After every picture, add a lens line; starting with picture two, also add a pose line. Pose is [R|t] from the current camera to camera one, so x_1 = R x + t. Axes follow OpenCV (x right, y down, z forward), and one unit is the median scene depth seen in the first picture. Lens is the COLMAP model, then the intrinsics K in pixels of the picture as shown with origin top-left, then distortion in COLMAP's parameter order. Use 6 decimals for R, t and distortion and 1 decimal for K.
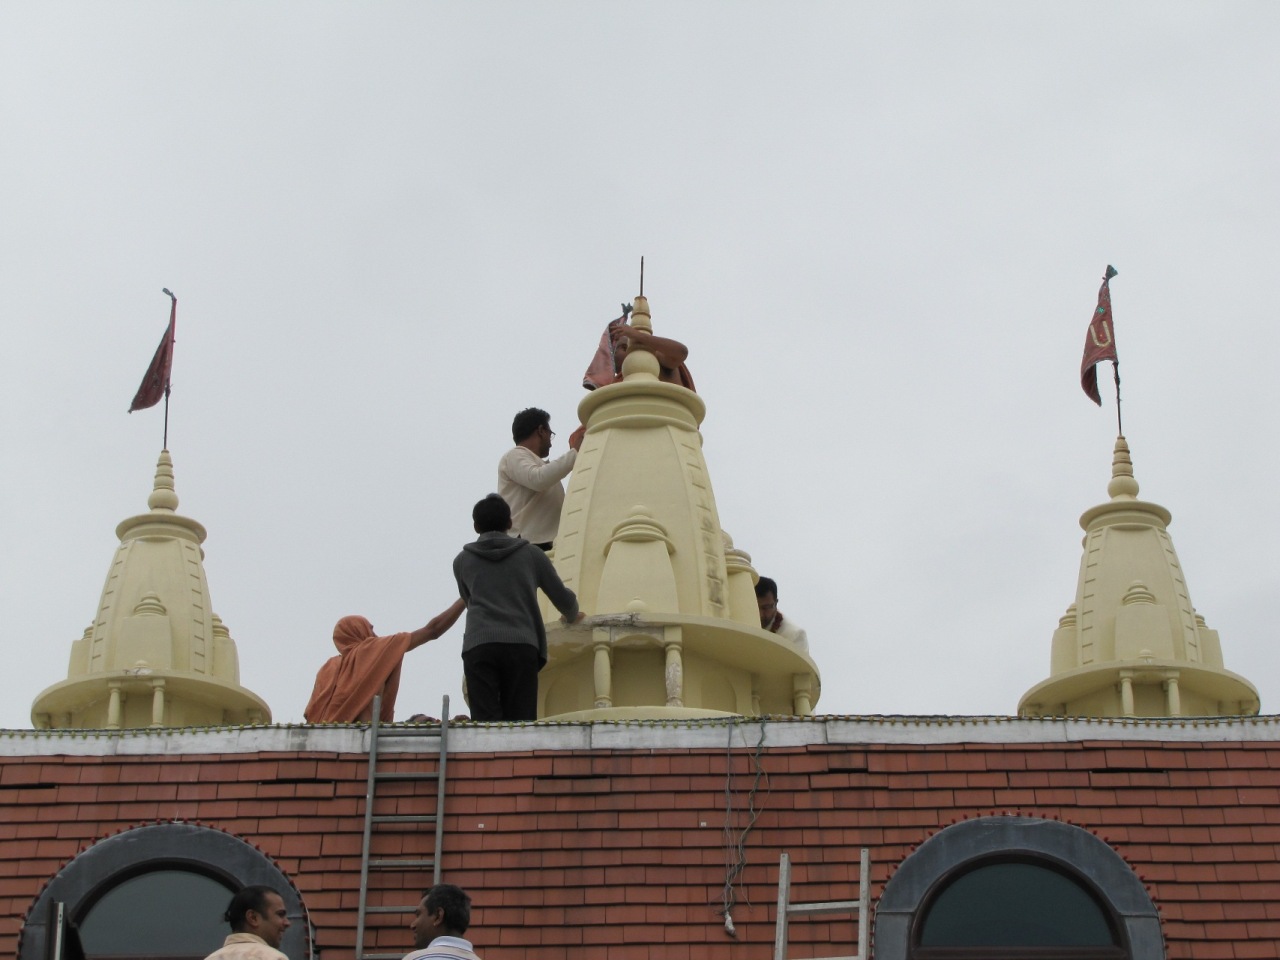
lens RADIAL K [[4101.5, 0, 640.0], [0, 4101.5, 480.0], [0, 0, 1]] dist [0.335745, 0.615298]
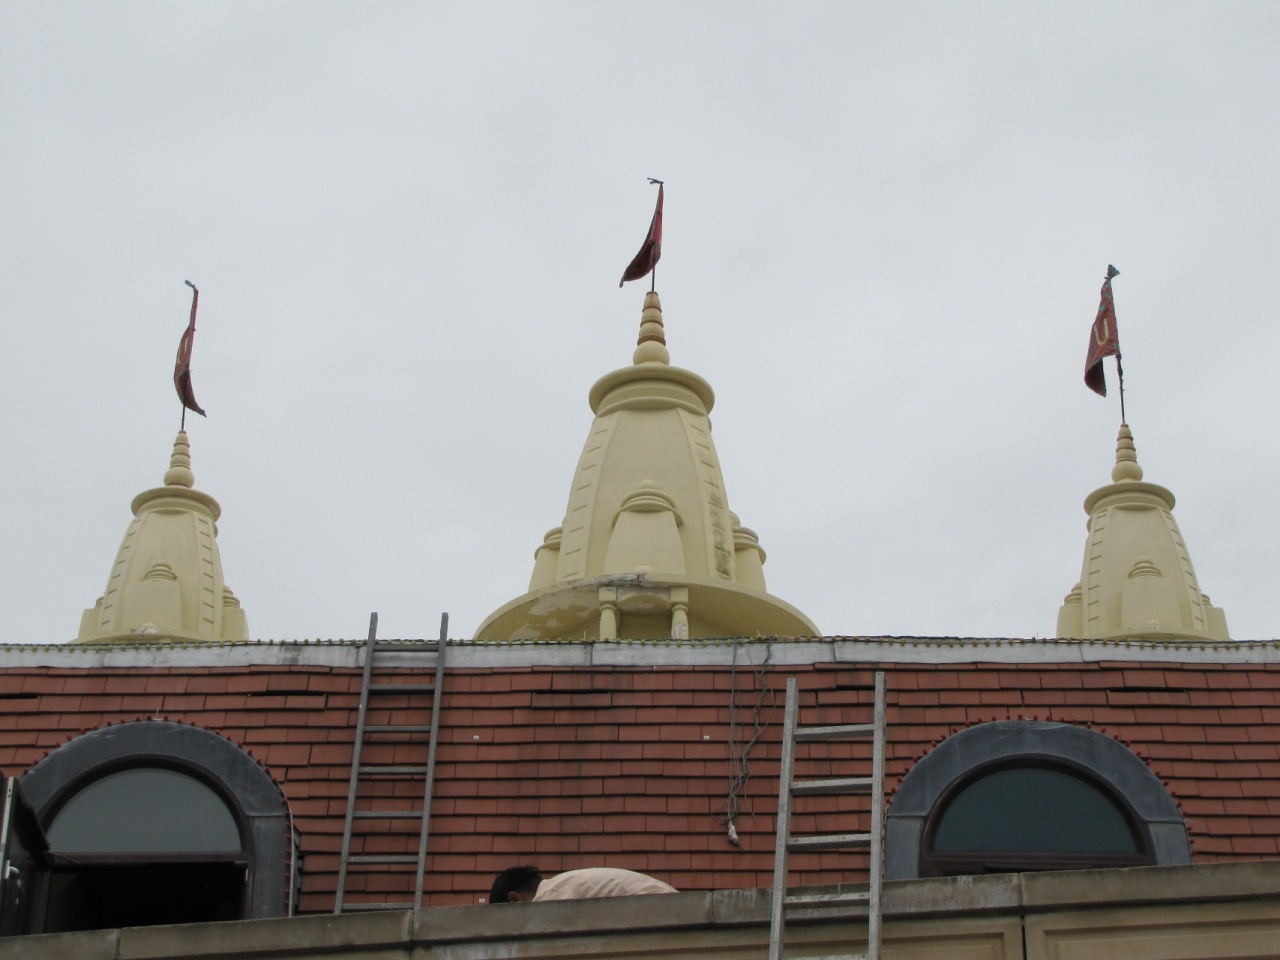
lens RADIAL K [[3388.7, 0, 640.0], [0, 3388.7, 480.0], [0, 0, 1]] dist [0.295652, 0.231740]
pose [[0.999922, 0.008721, -0.008941, 0.006316], [-0.009428, 0.996552, -0.082430, 0.088060], [0.008192, 0.082508, 0.996557, 0.198059]]
